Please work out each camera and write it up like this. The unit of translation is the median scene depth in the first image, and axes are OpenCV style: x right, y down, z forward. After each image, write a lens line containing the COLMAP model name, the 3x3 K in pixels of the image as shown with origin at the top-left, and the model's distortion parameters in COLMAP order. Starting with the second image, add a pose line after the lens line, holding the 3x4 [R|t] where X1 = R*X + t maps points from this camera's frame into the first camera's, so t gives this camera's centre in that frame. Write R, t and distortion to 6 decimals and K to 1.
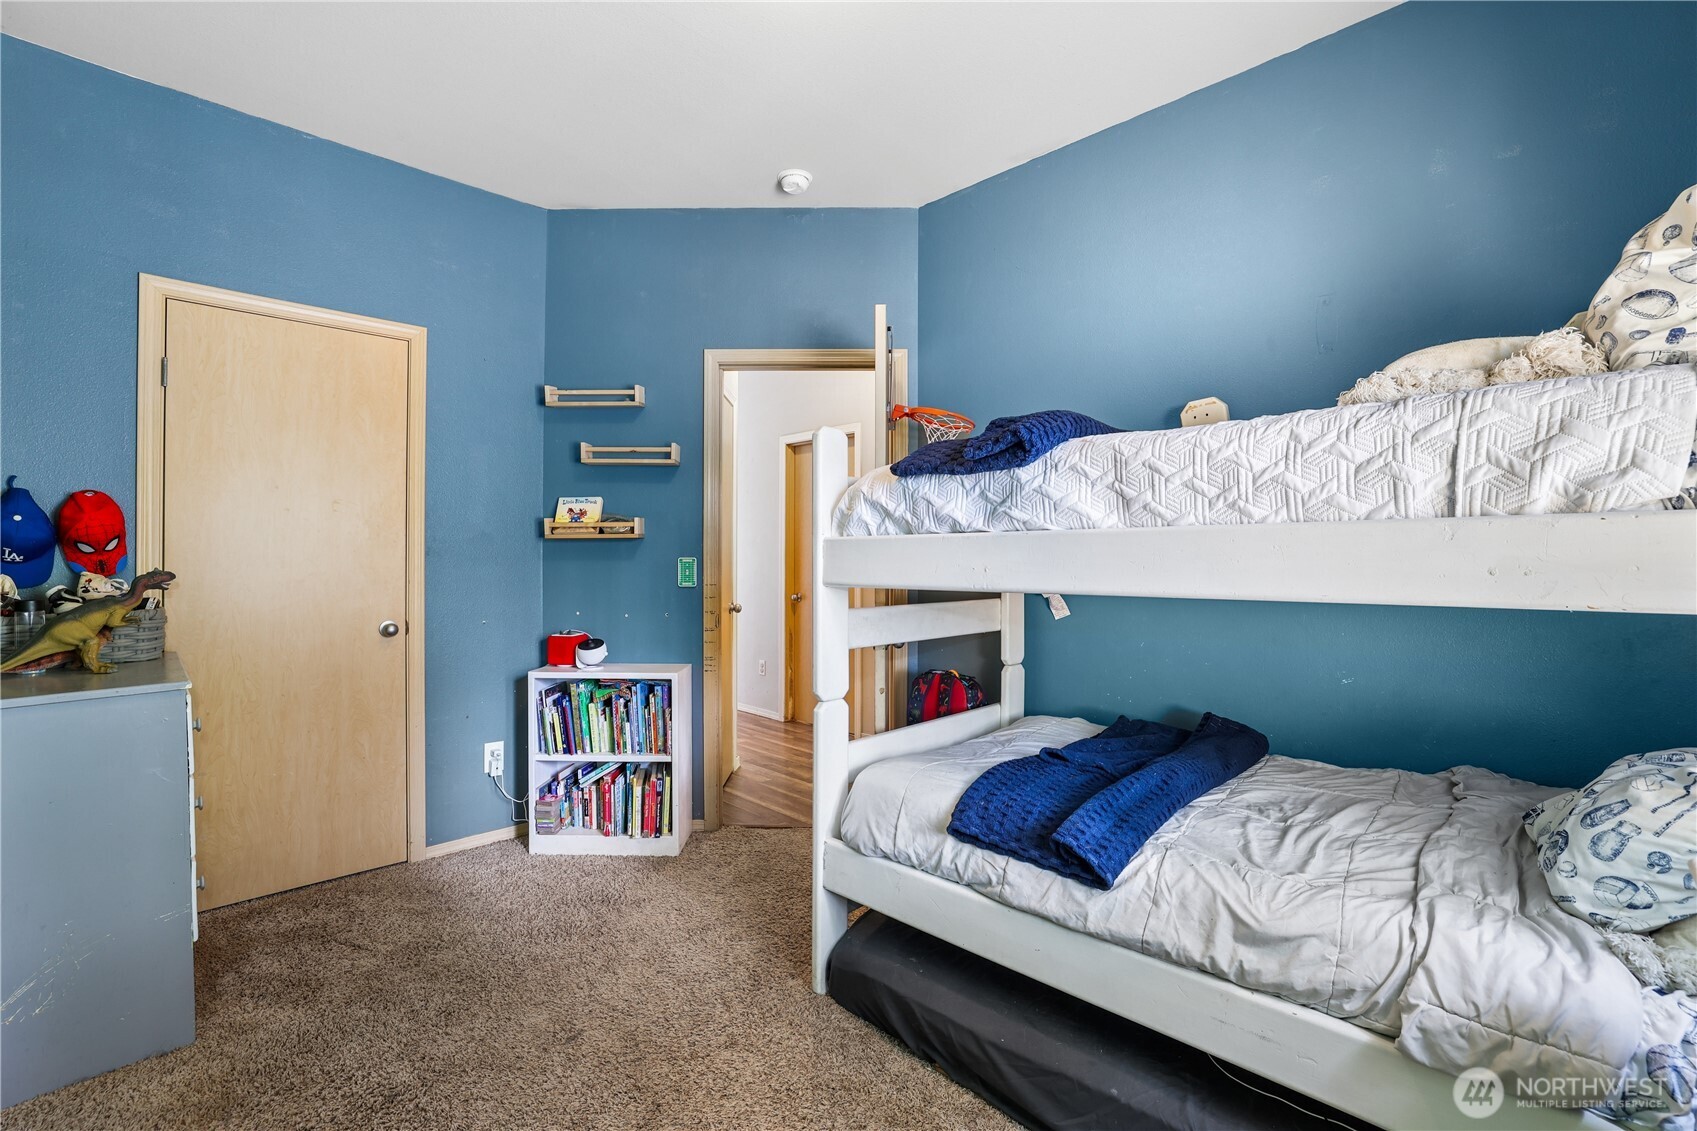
lens RADIAL K [[739.3, 0, 839.8], [0, 739.3, 556.9], [0, 0, 1]] dist [-0.049967, 0.018005]
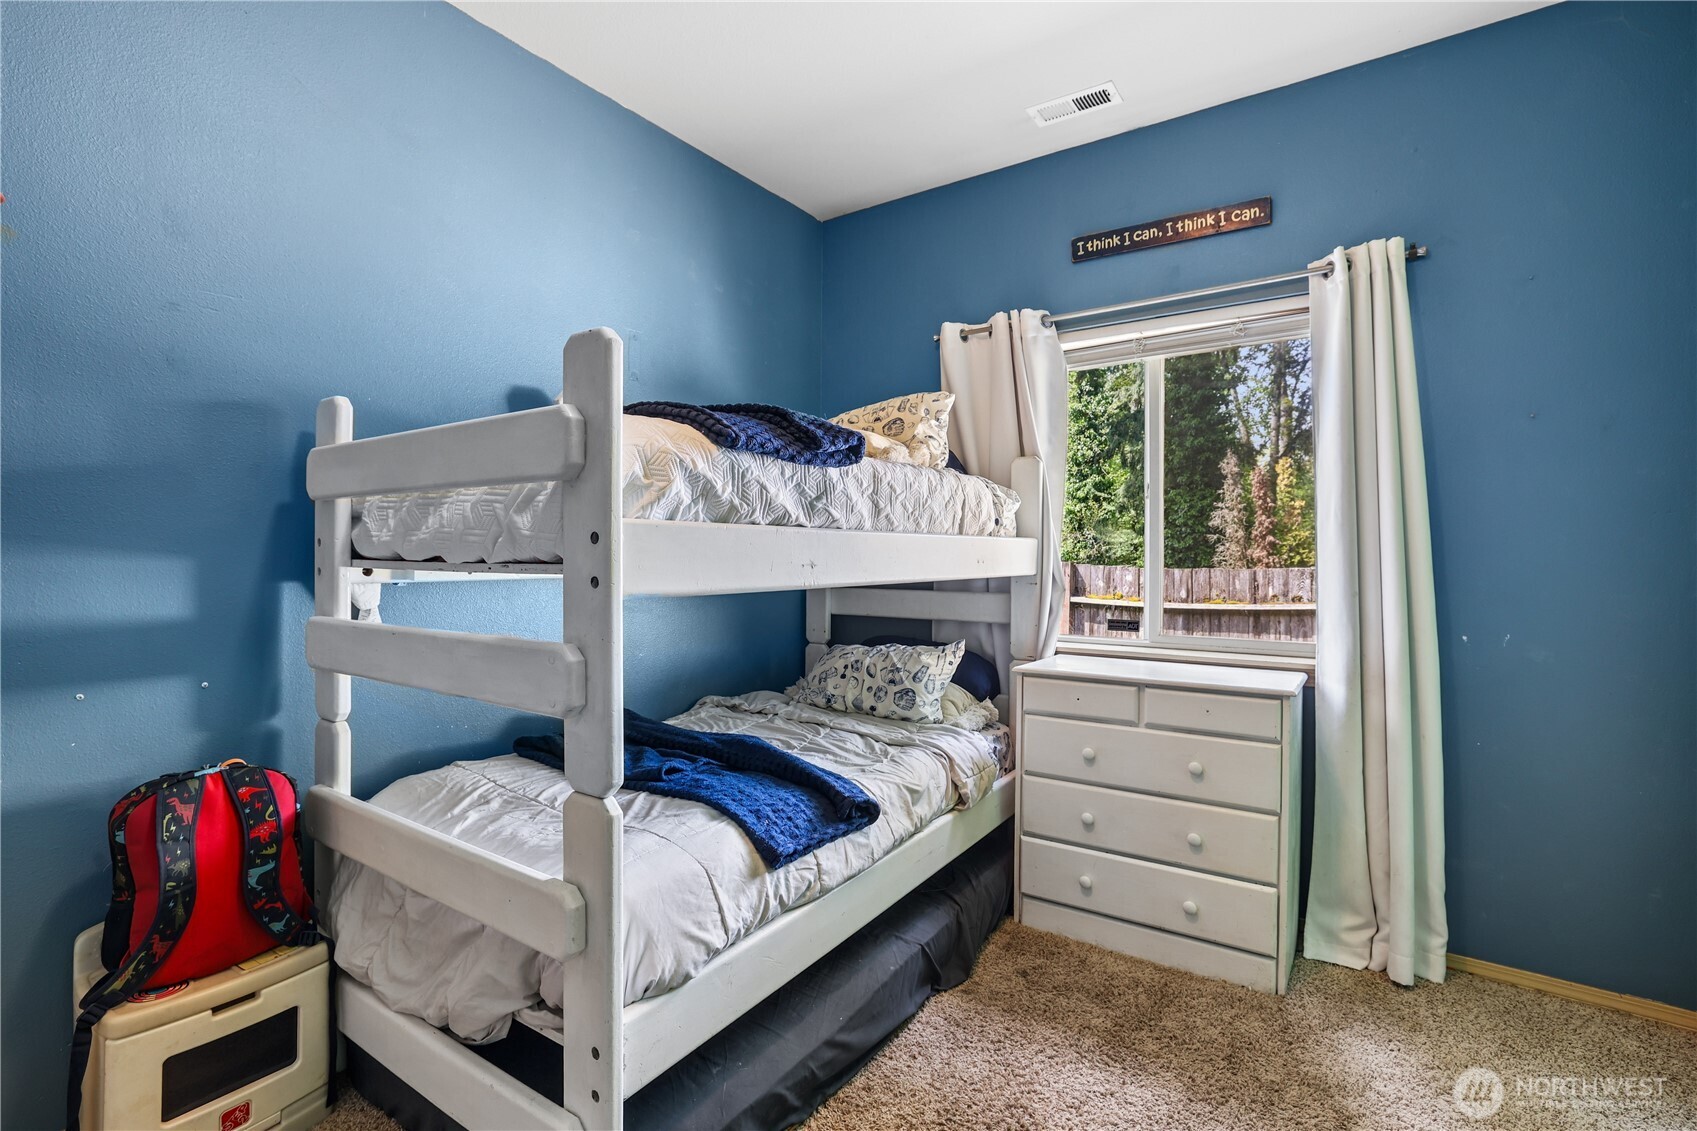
lens RADIAL K [[777.2, 0, 847.6], [0, 777.2, 548.7], [0, 0, 1]] dist [-0.054602, 0.020500]
pose [[-0.185082, 0.006279, 0.982703, -0.805452], [-0.007739, 0.999939, -0.007846, 0.002285], [-0.982693, -0.009057, -0.185022, 1.127663]]
